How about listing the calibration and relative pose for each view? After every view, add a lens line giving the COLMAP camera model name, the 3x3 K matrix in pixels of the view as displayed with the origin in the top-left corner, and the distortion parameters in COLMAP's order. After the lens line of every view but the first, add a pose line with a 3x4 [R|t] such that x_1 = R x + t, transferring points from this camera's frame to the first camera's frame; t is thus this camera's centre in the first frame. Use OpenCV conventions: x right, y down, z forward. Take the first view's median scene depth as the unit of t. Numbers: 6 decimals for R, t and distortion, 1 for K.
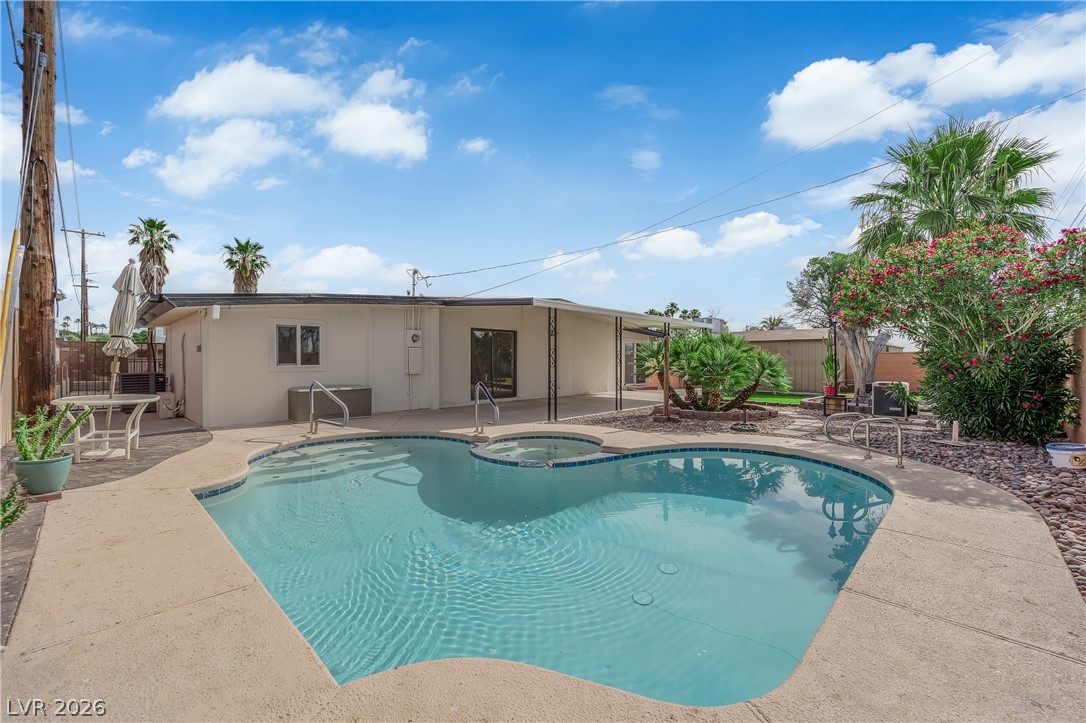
lens RADIAL K [[437.8, 0, 538.2], [0, 437.8, 363.8], [0, 0, 1]] dist [-0.009017, -0.005310]
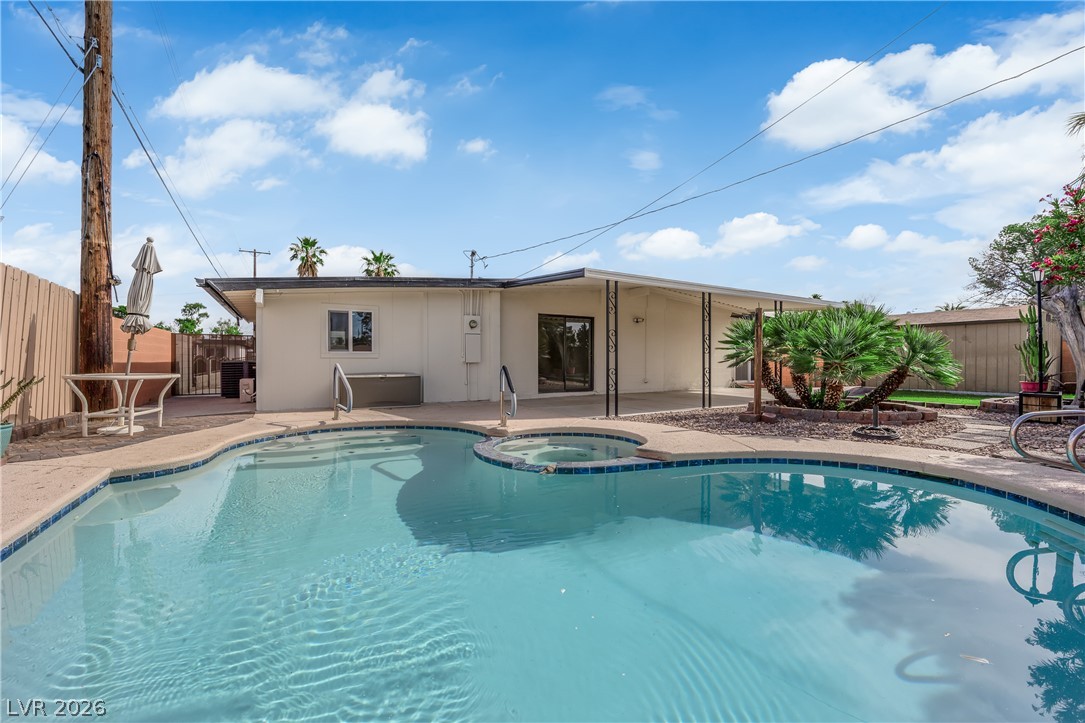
lens RADIAL K [[429.9, 0, 545.6], [0, 429.9, 364.5], [0, 0, 1]] dist [-0.016242, -0.000500]
pose [[0.962573, -0.000395, -0.271024, 0.132398], [-0.000313, 0.999997, -0.002569, 0.033826], [0.271024, 0.002558, 0.962569, 0.182976]]
